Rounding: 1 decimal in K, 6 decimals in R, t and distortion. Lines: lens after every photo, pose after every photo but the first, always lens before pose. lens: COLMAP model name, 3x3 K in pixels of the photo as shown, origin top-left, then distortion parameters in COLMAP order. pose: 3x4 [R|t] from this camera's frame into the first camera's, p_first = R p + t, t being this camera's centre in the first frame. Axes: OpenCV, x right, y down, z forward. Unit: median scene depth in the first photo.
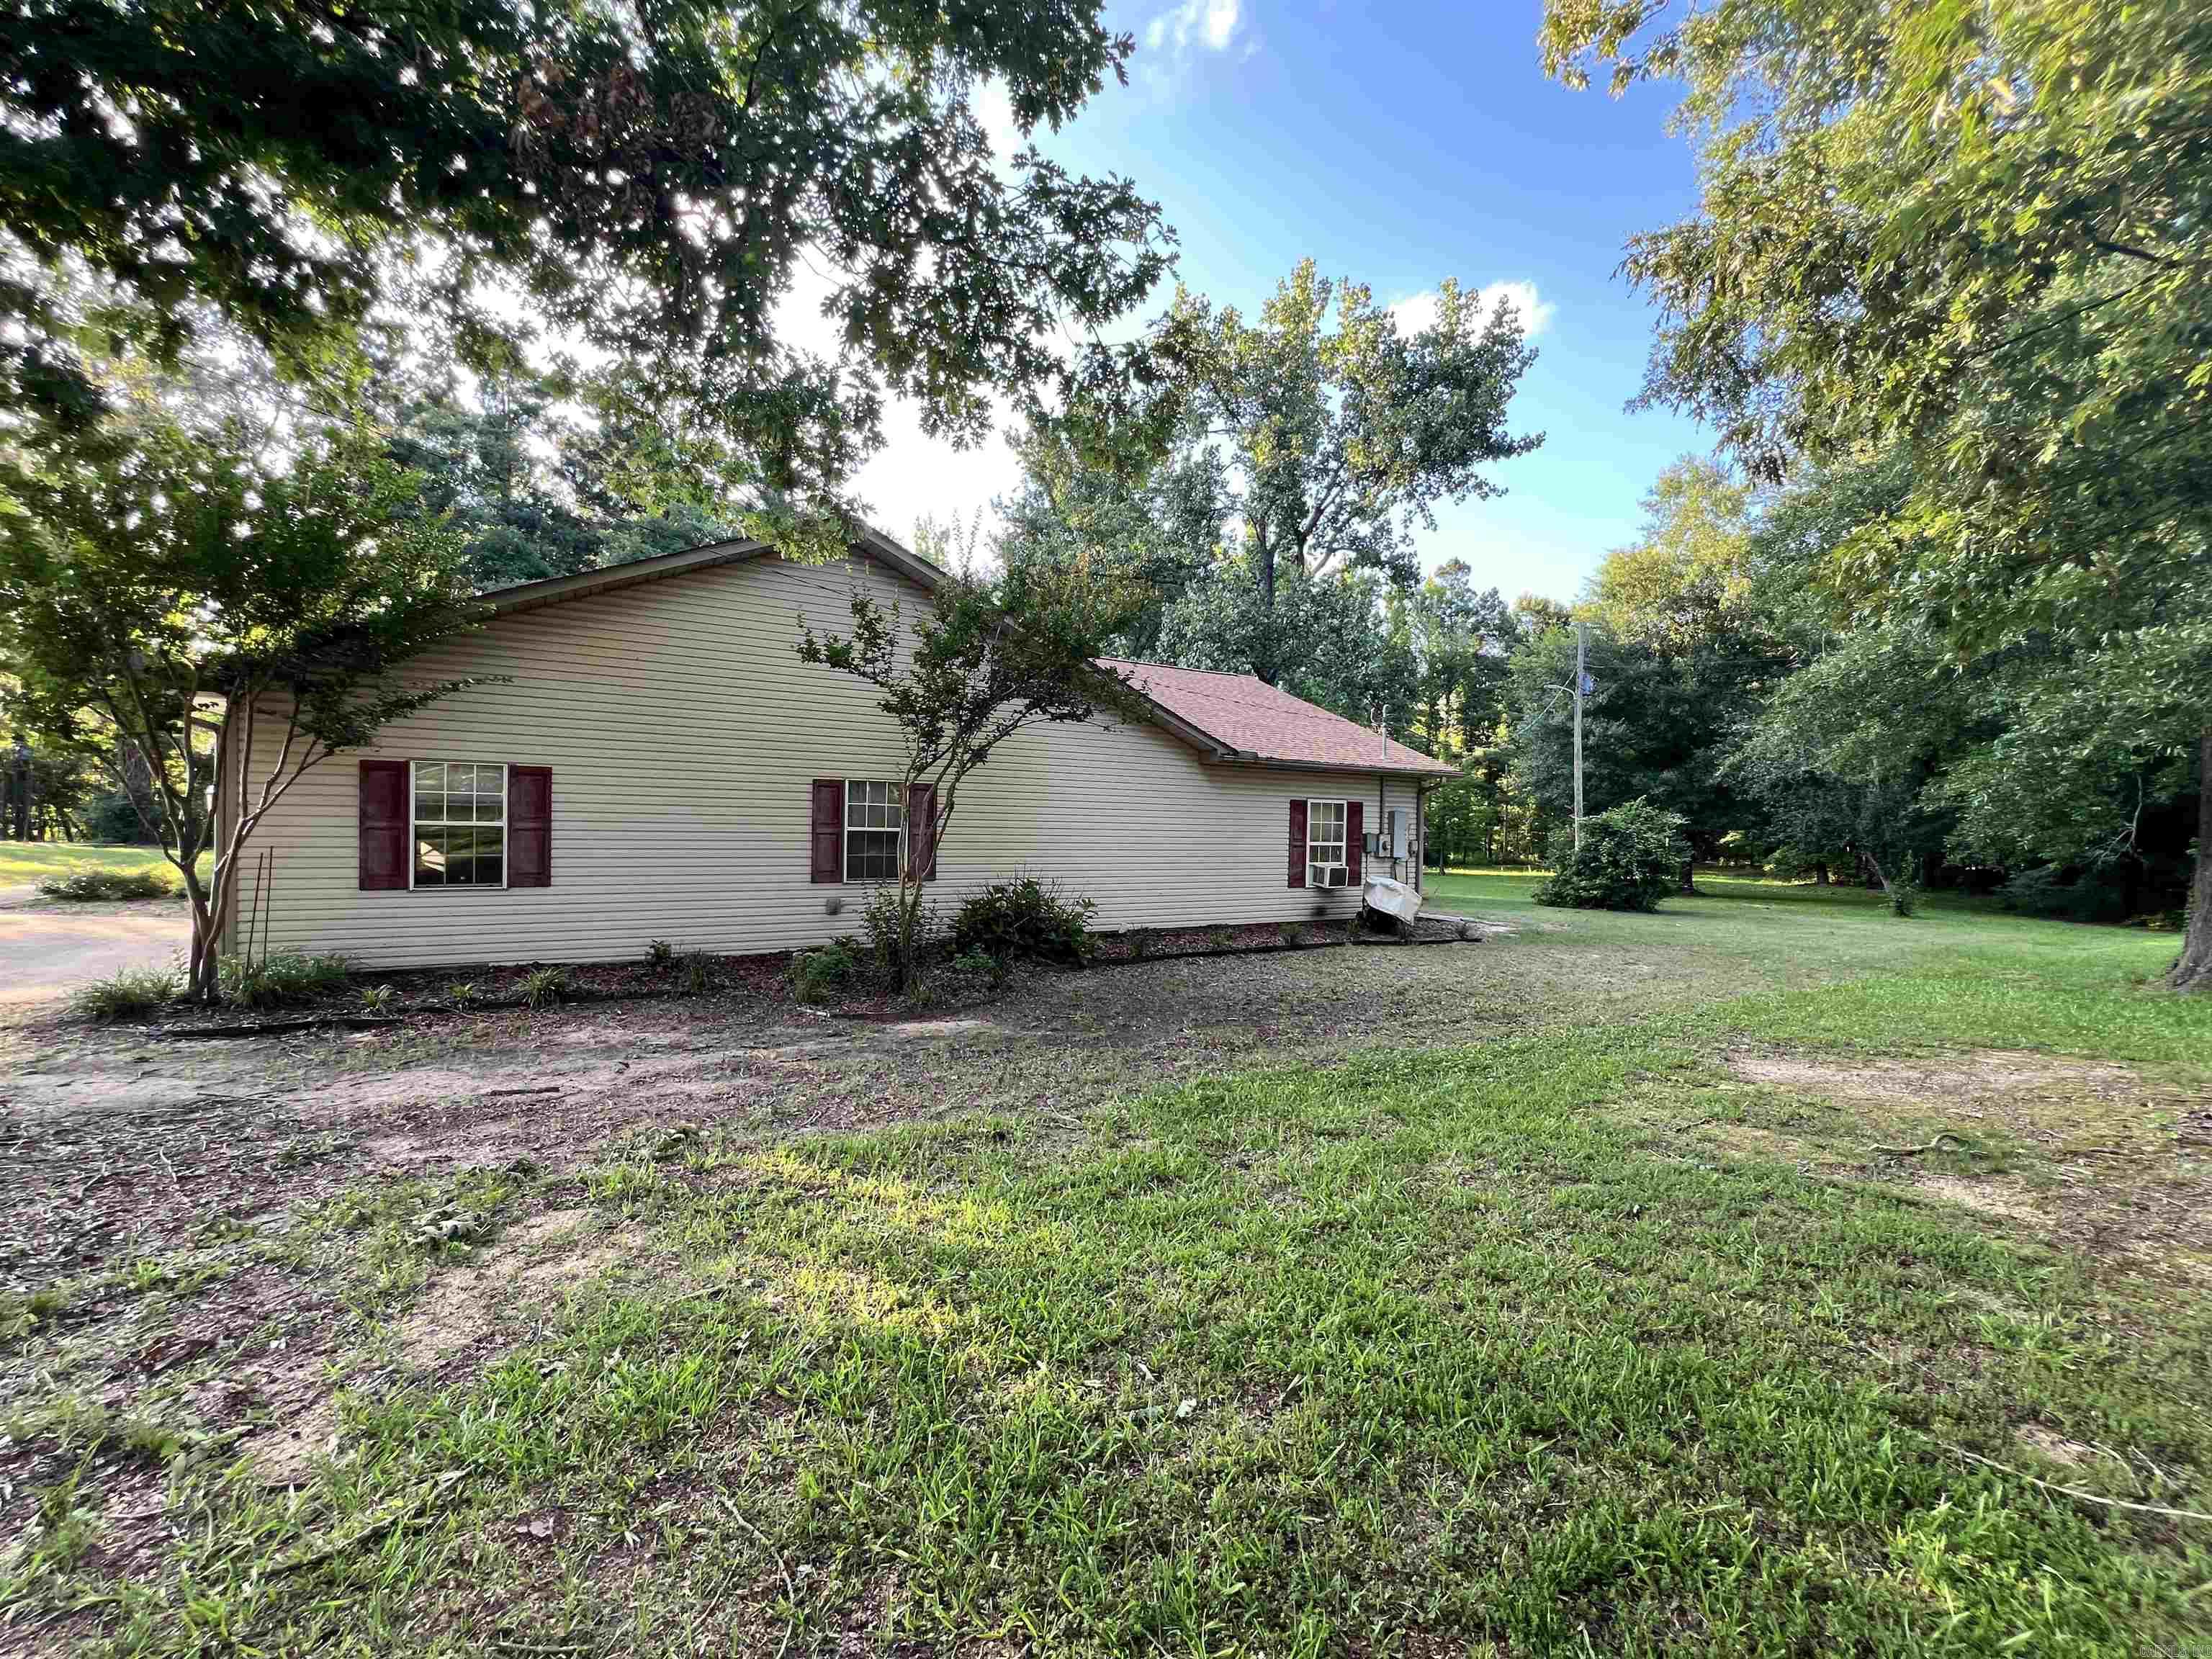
lens RADIAL K [[885.7, 0, 1109.0], [0, 885.7, 831.6], [0, 0, 1]] dist [-0.000800, -0.000084]
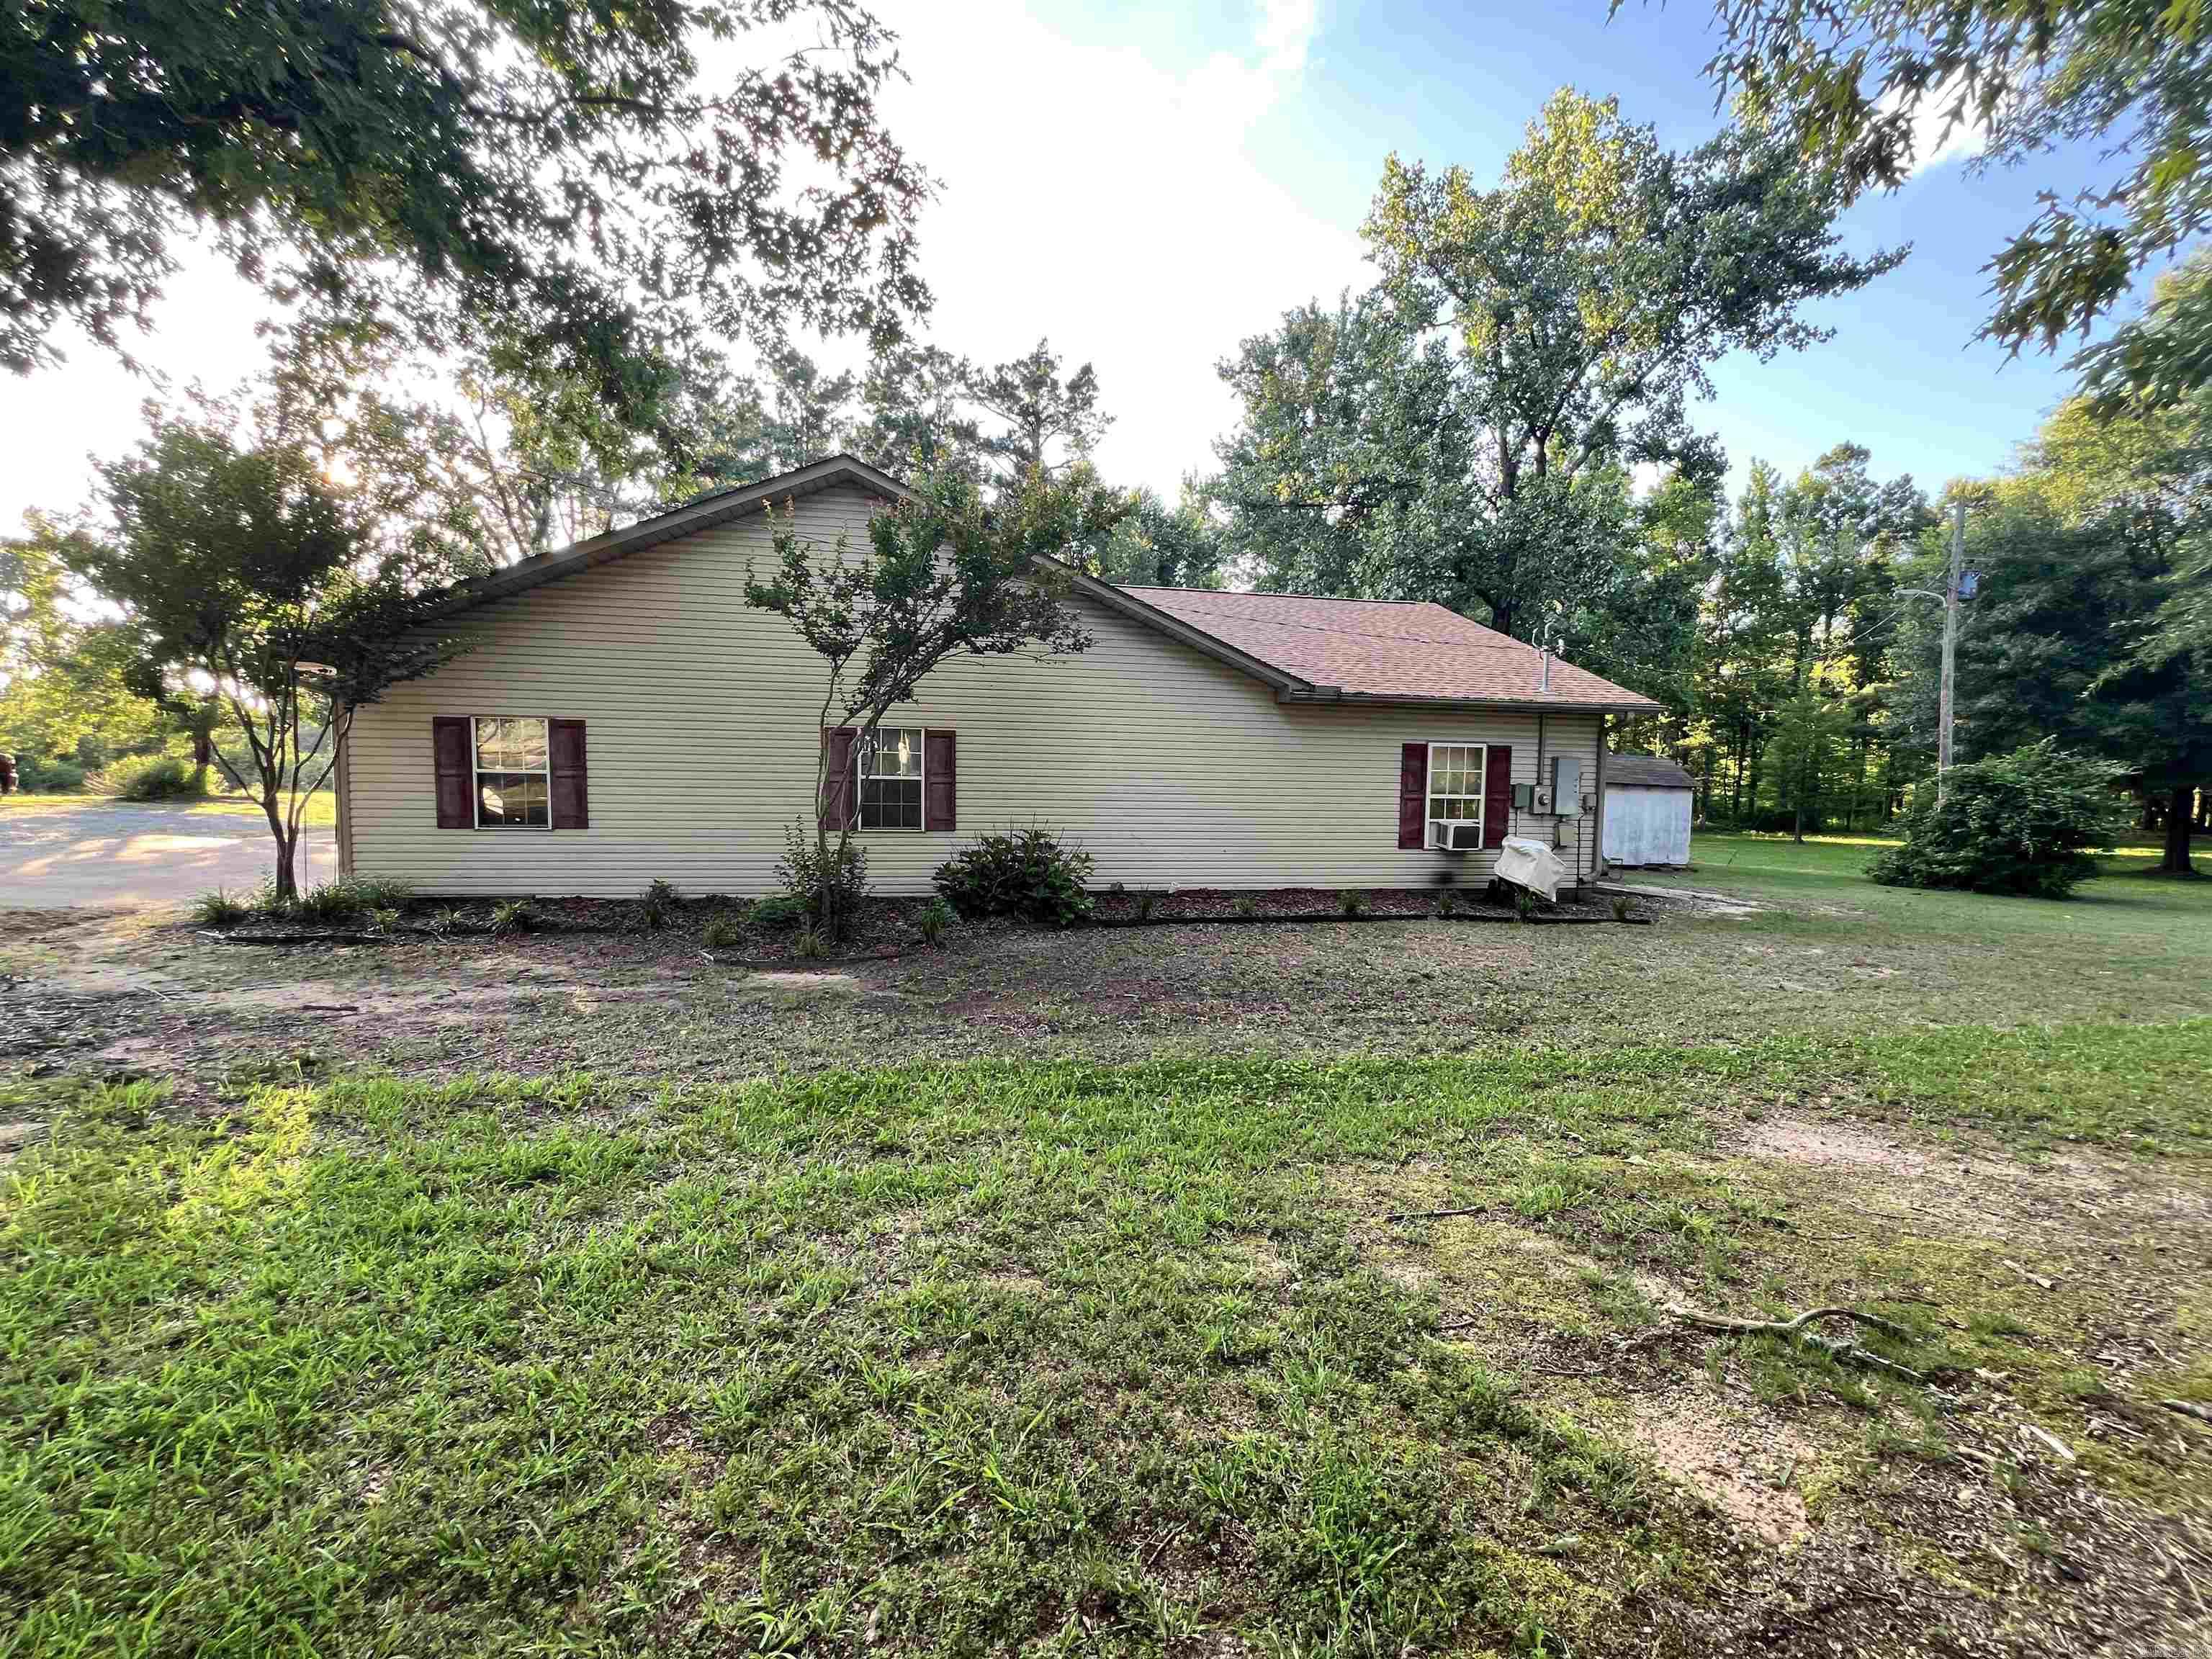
lens RADIAL K [[885.7, 0, 1105.1], [0, 885.7, 831.7], [0, 0, 1]] dist [-0.000800, -0.000084]
pose [[0.940857, 0.016433, -0.338406, 0.221095], [-0.001096, 0.998965, 0.045463, 0.009223], [0.338803, -0.042404, 0.939901, 0.112761]]
